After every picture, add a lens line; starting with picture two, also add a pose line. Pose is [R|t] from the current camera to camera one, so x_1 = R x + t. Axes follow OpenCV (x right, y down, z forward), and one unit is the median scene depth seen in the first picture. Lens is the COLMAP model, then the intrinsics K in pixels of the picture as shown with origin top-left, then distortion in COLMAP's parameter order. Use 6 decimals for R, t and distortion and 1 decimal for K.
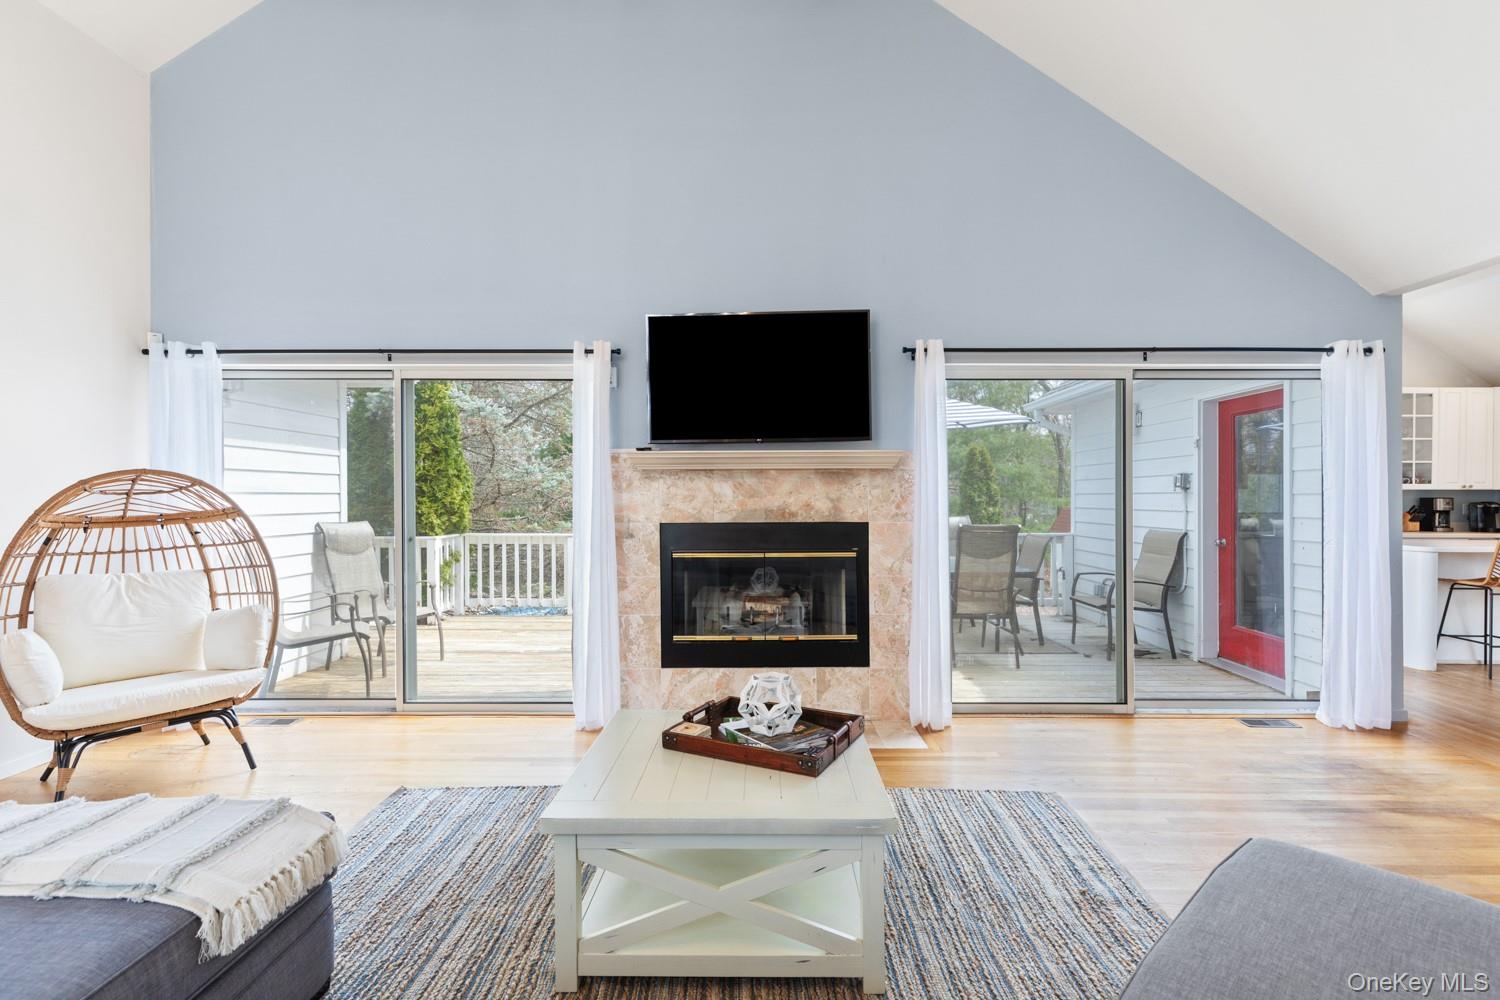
lens RADIAL K [[697.8, 0, 758.1], [0, 697.8, 504.2], [0, 0, 1]] dist [0.019341, -0.000234]
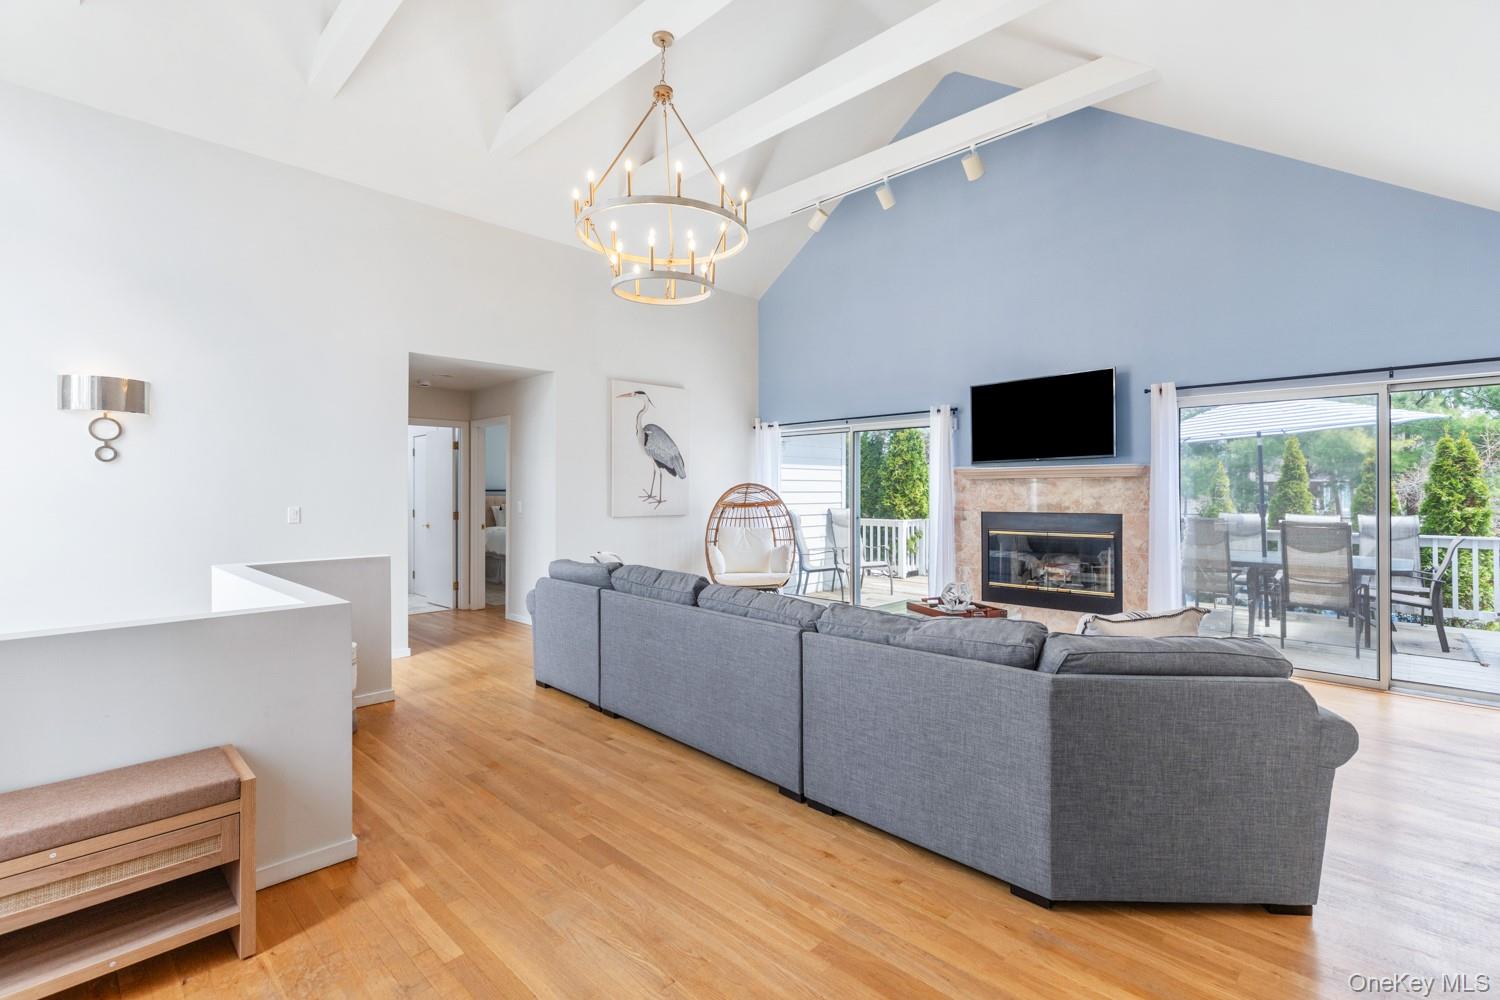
lens RADIAL K [[697.8, 0, 745.9], [0, 697.8, 493.9], [0, 0, 1]] dist [0.019341, -0.000234]
pose [[0.719873, 0.003553, -0.694096, 0.594656], [-0.007775, 0.999965, -0.002945, -0.004791], [0.694062, 0.007517, 0.719876, -0.551138]]
